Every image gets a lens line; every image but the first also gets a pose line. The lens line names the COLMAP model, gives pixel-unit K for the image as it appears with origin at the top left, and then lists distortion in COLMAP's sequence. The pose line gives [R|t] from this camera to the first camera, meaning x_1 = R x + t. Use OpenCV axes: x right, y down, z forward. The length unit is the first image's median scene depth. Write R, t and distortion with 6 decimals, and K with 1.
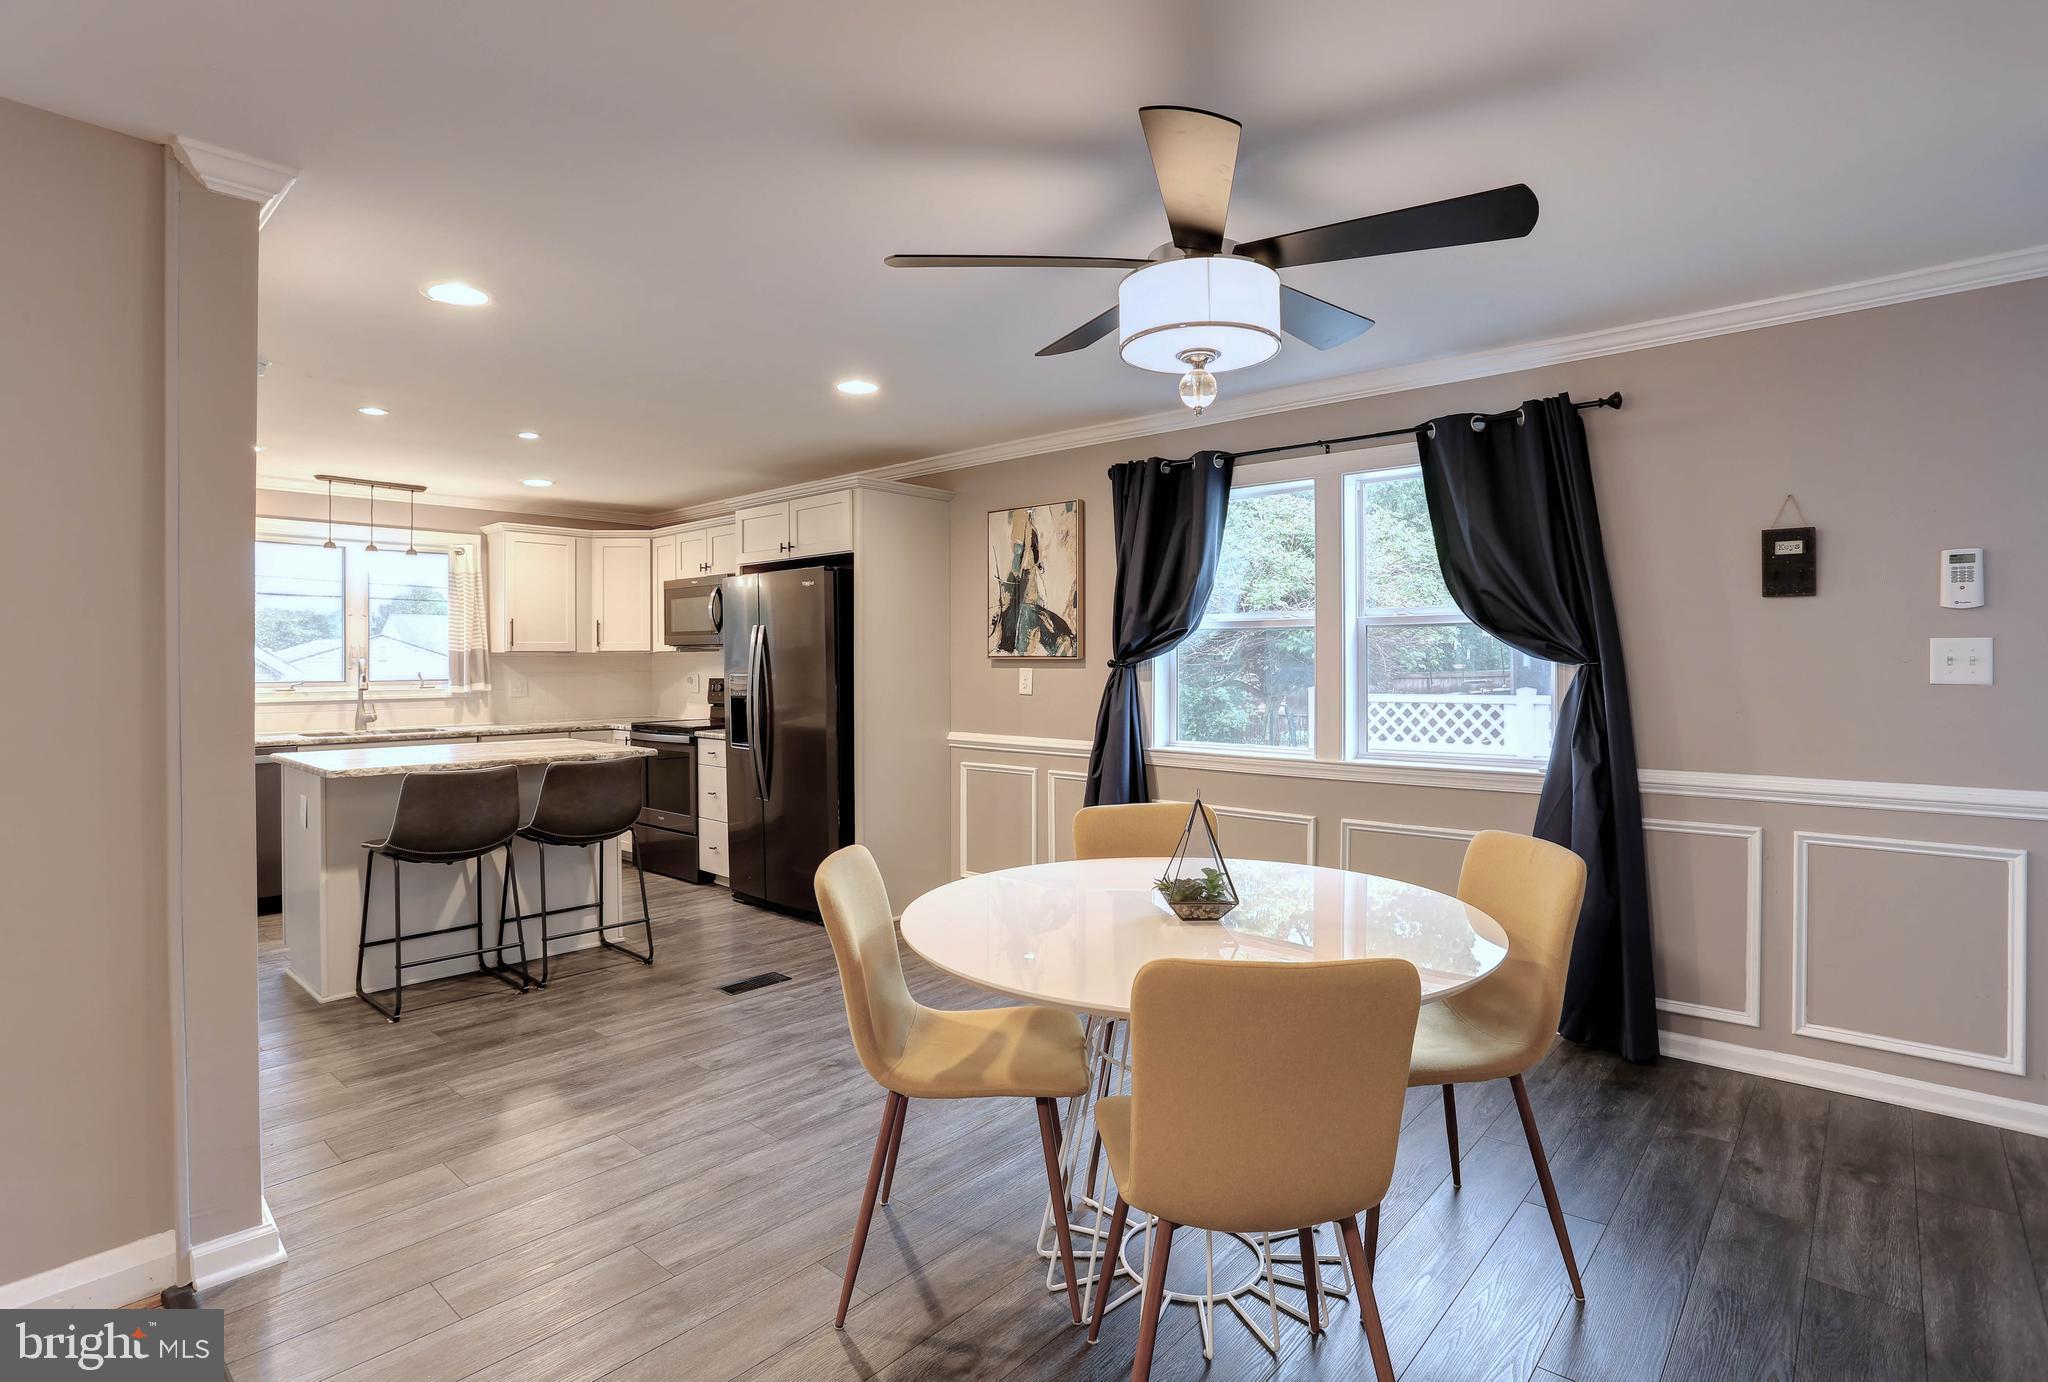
lens RADIAL K [[1001.2, 0, 1035.1], [0, 1001.2, 675.2], [0, 0, 1]] dist [-0.066163, 0.029804]
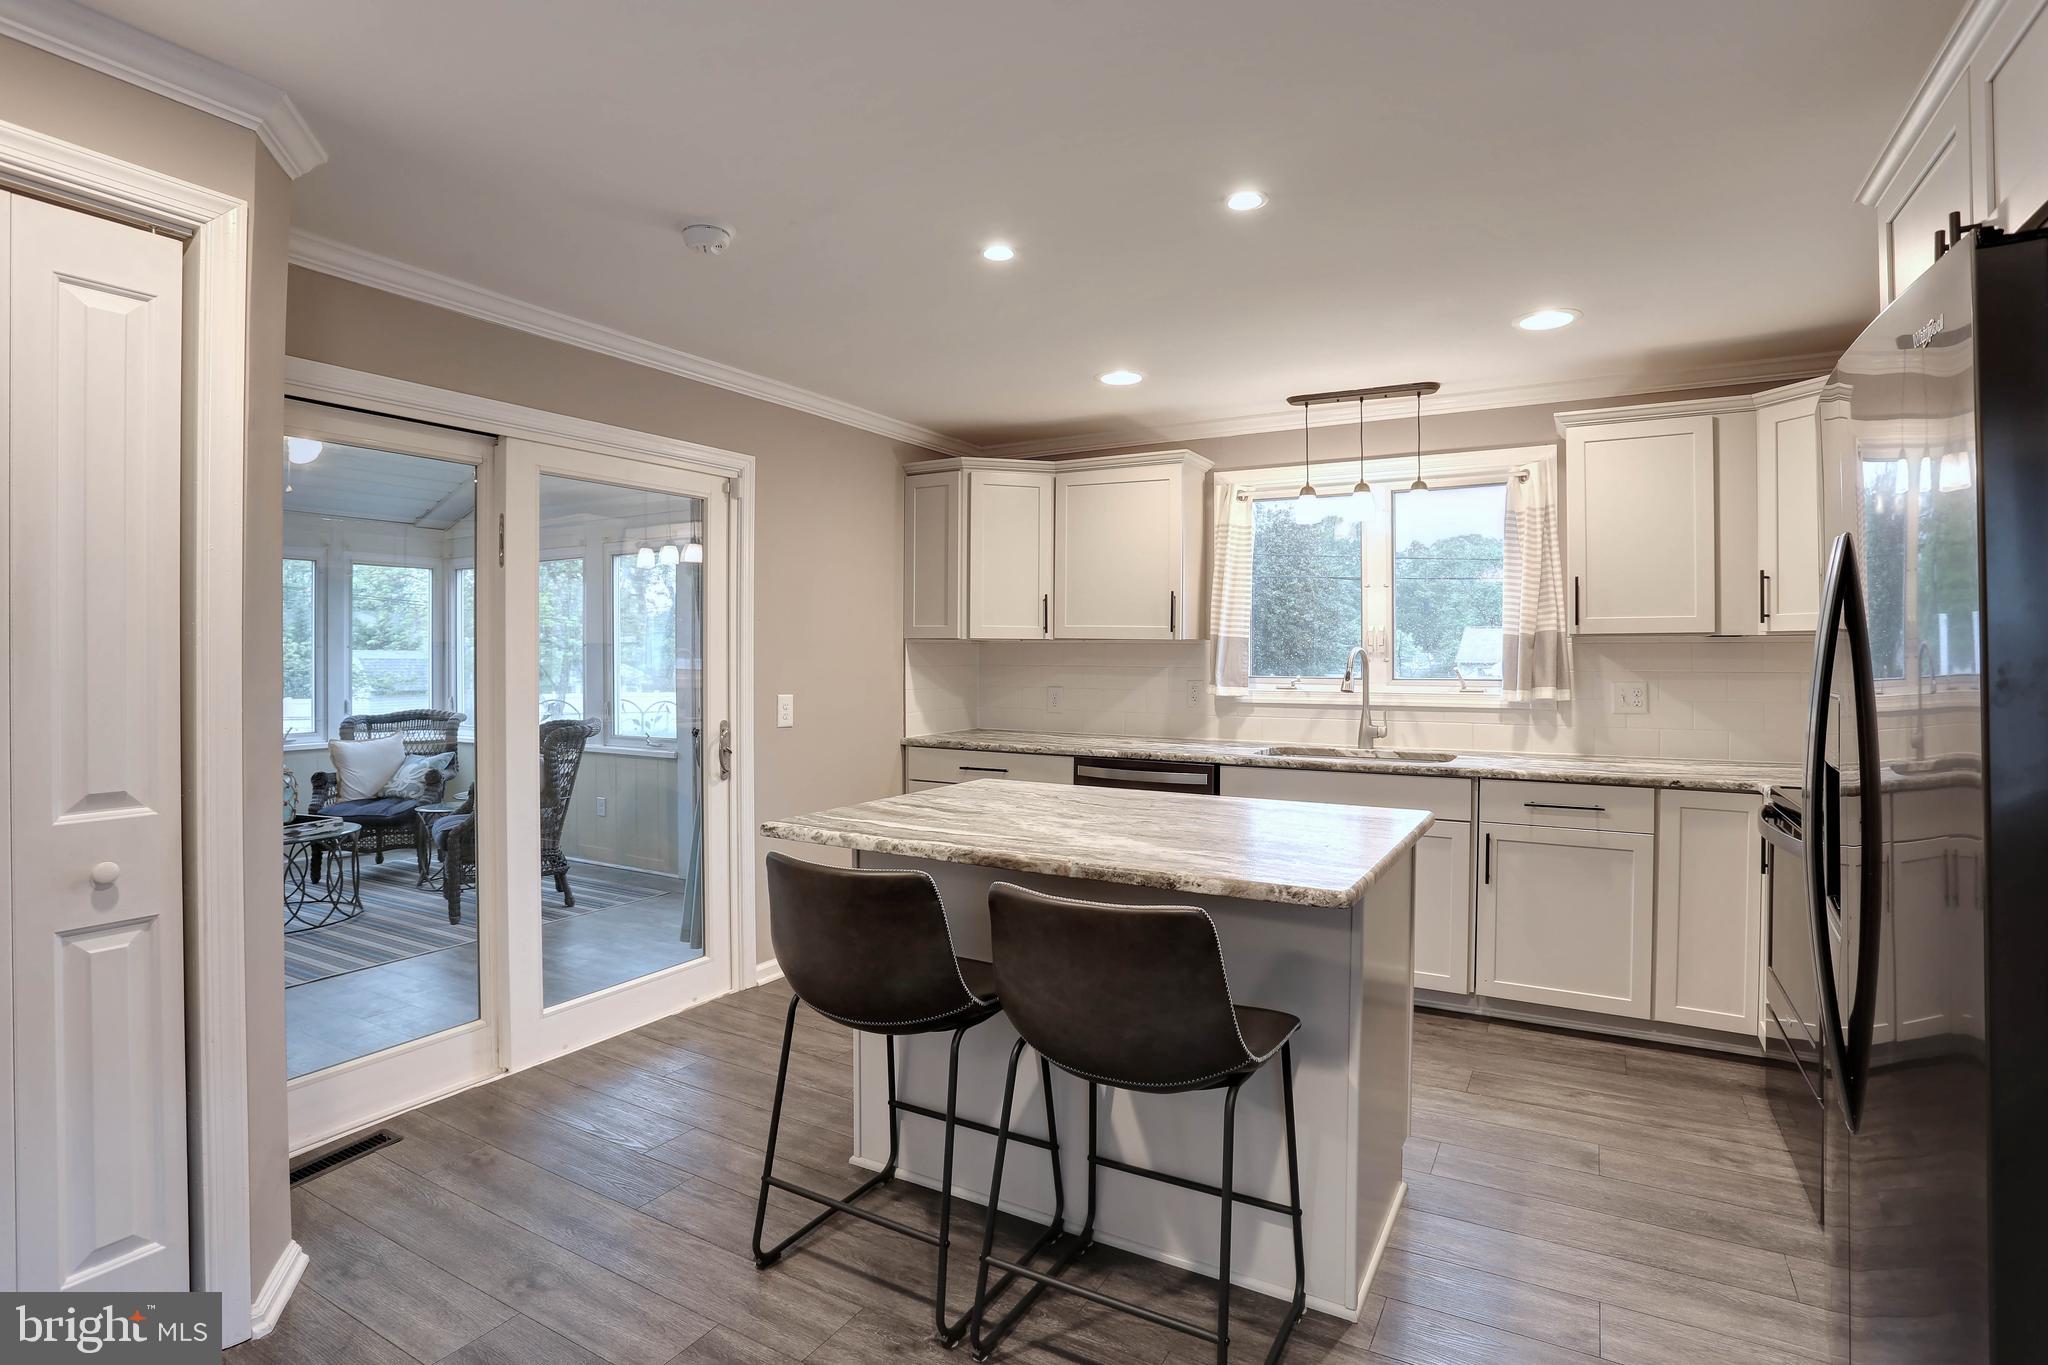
lens RADIAL K [[1001.2, 0, 1021.4], [0, 1001.2, 651.7], [0, 0, 1]] dist [-0.066163, 0.029804]
pose [[0.185942, 0.001361, -0.982560, -0.040138], [-0.016825, 0.999857, -0.001799, -0.010262], [0.982417, 0.016866, 0.185939, 0.778659]]
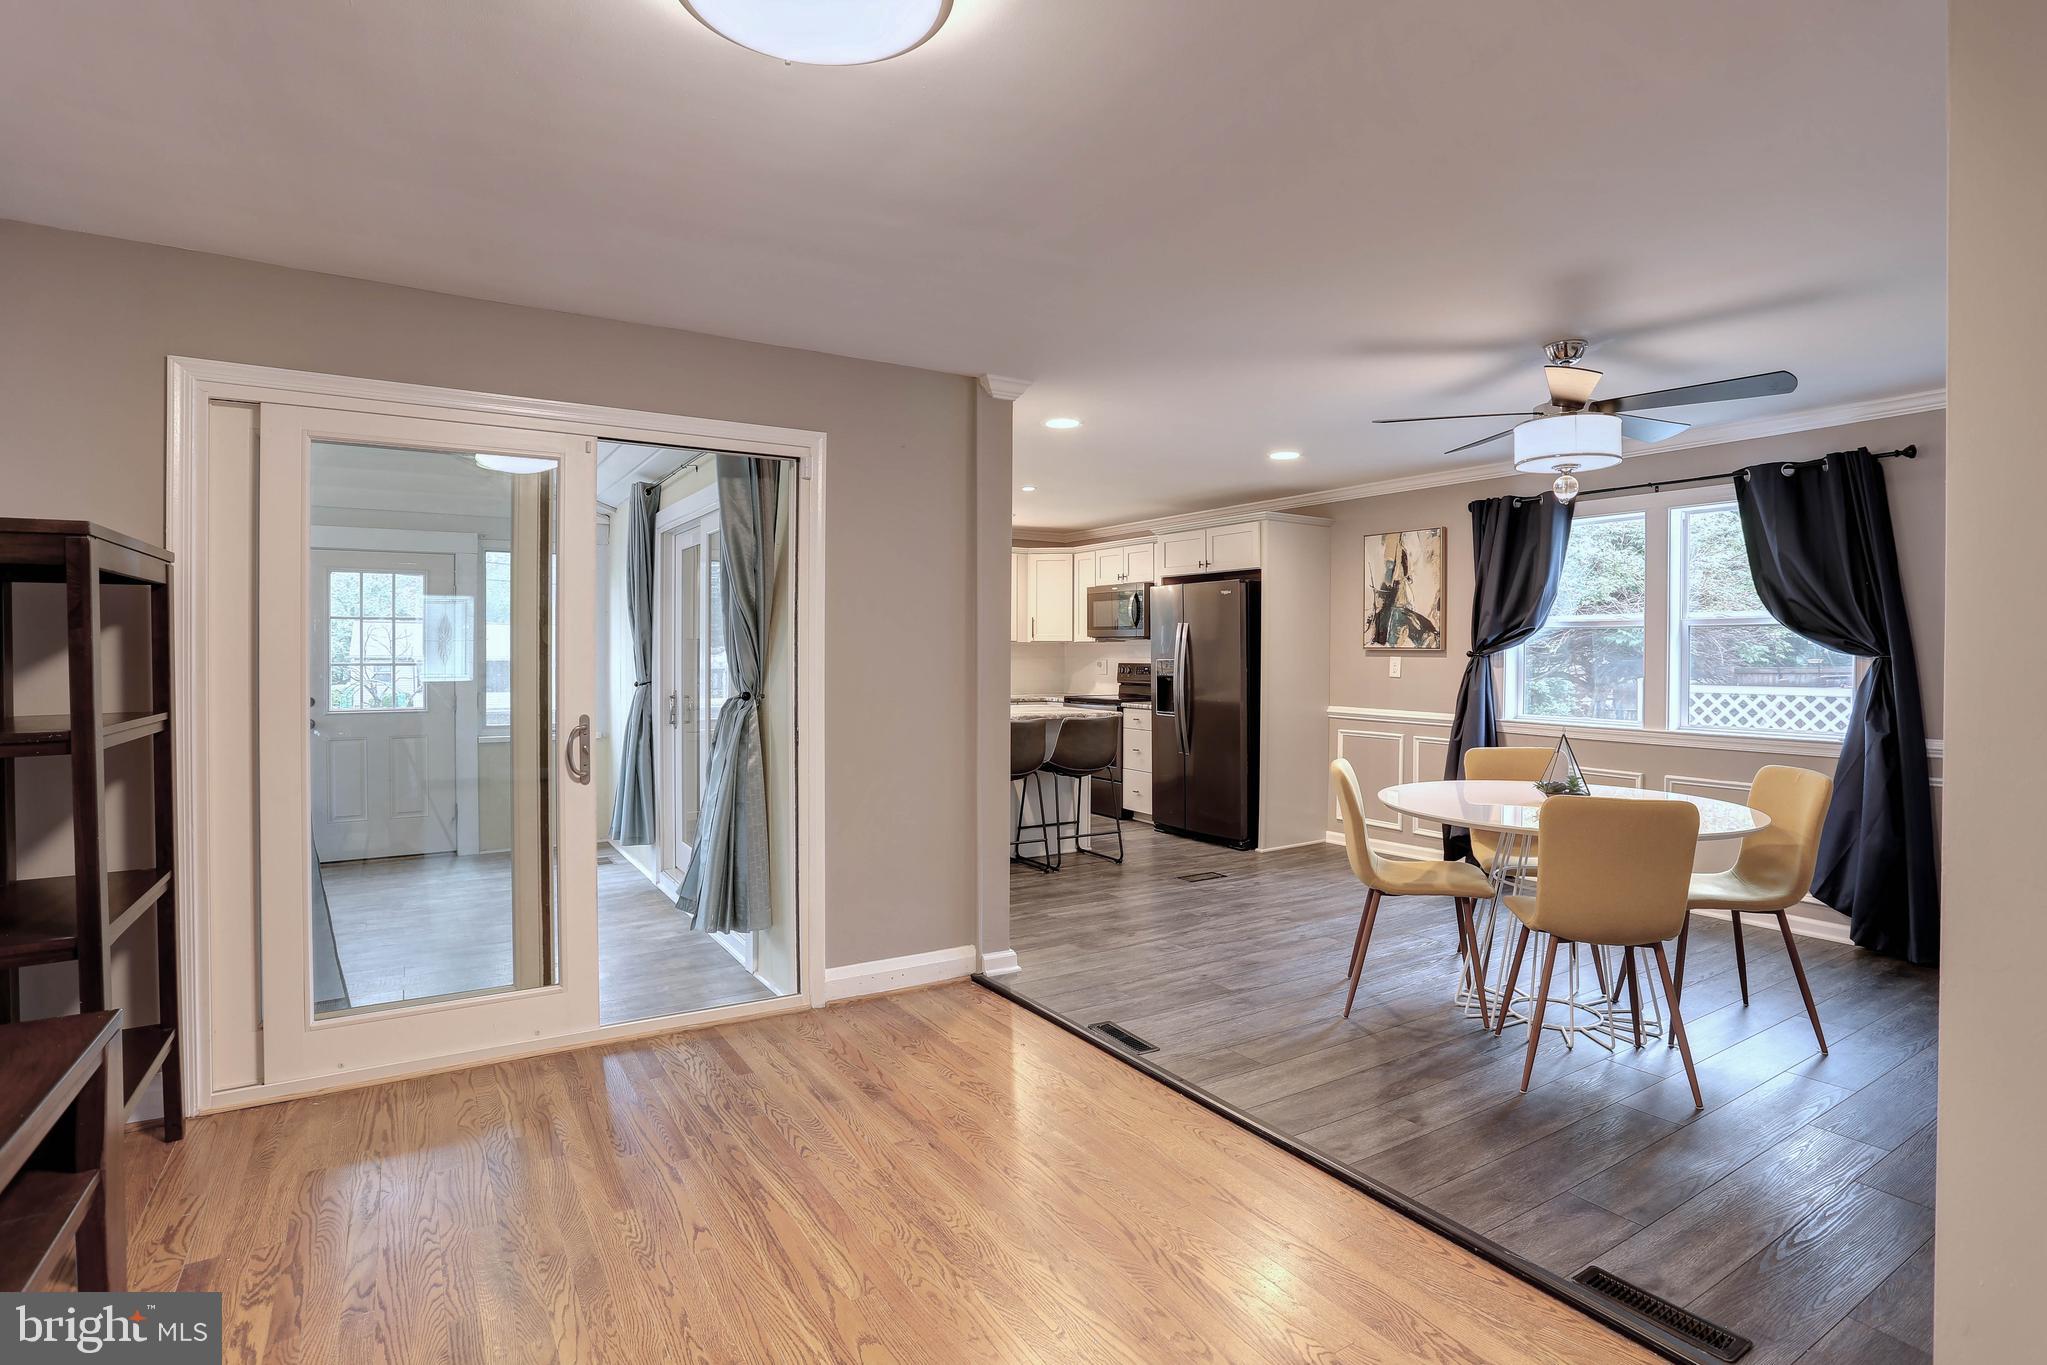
lens RADIAL K [[1000.7, 0, 1025.1], [0, 1000.7, 665.8], [0, 0, 1]] dist [-0.066163, 0.029804]
pose [[0.957468, 0.011805, -0.288297, -0.102844], [-0.011655, 0.999930, 0.002234, 0.007240], [0.288303, 0.001221, 0.957538, -0.377293]]
